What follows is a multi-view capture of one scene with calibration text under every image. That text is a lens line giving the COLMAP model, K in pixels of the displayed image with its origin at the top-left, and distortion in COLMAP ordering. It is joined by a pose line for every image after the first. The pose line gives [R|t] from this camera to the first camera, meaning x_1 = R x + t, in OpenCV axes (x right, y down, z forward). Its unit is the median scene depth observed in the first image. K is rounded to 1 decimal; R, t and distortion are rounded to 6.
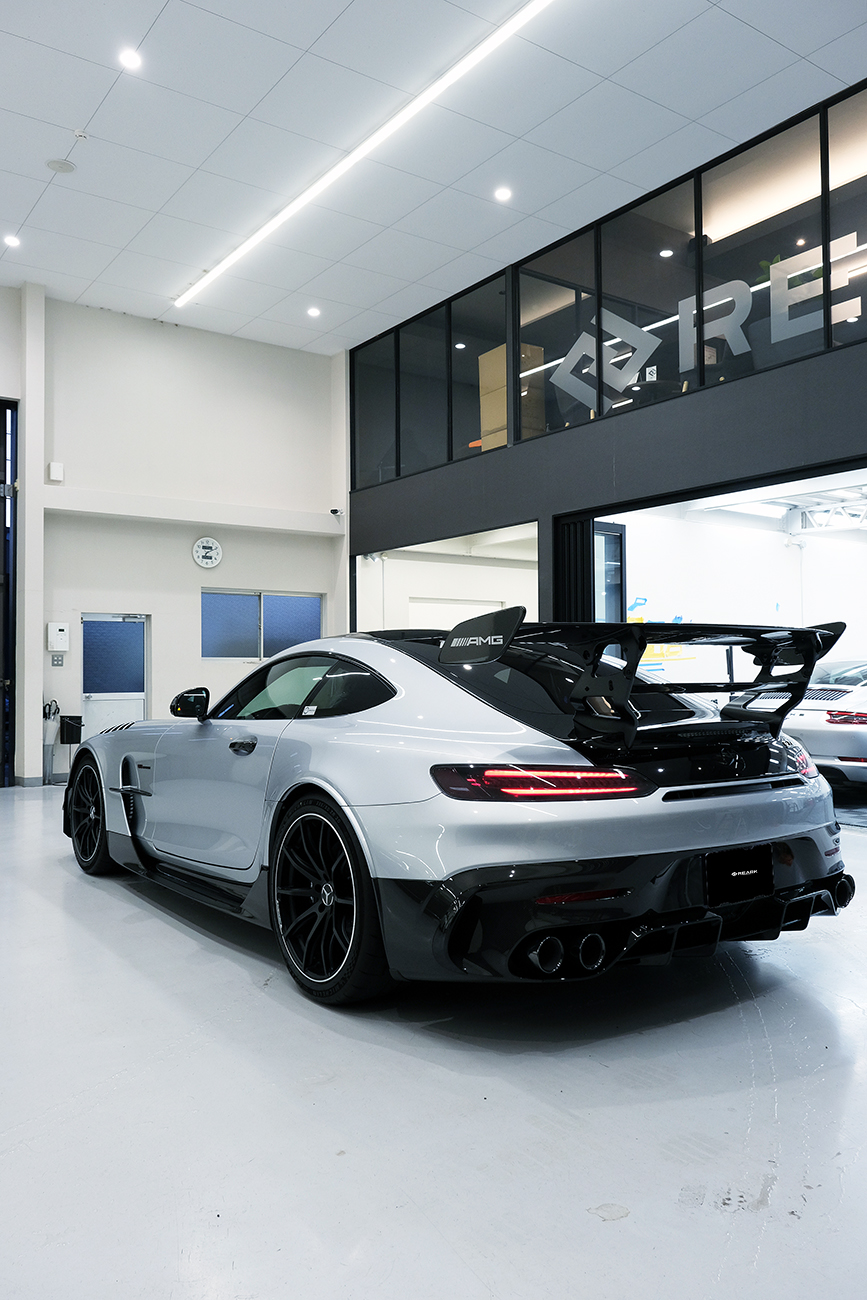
lens RADIAL K [[986.1, 0, 433.5], [0, 986.1, 650.0], [0, 0, 1]] dist [-0.002606, -0.002121]
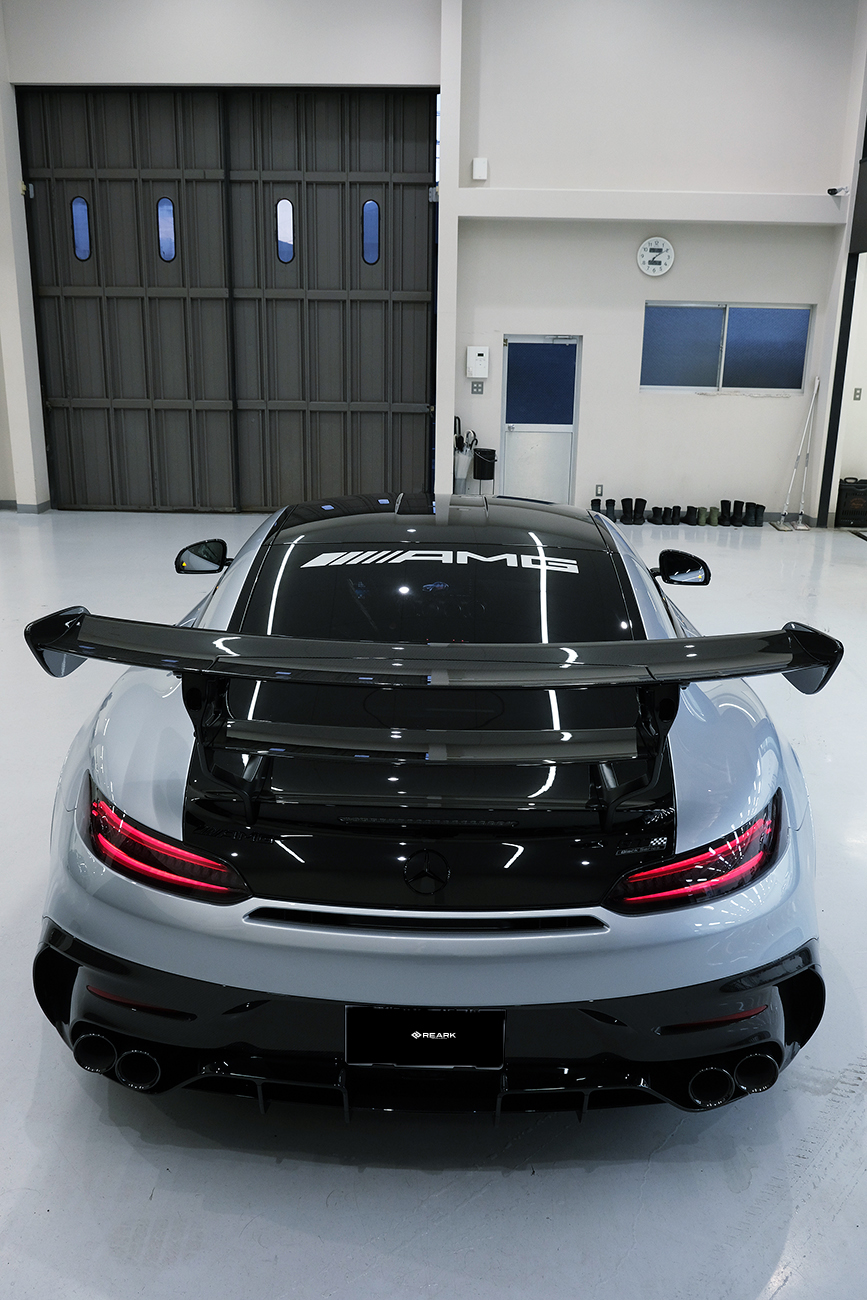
lens RADIAL K [[1046.8, 0, 433.5], [0, 1046.8, 650.0], [0, 0, 1]] dist [-0.028434, 0.001787]
pose [[0.801697, 0.196038, -0.564669, 0.188390], [-0.006879, 0.947651, 0.319234, -0.067749], [0.597691, -0.252045, 0.761078, 0.153218]]
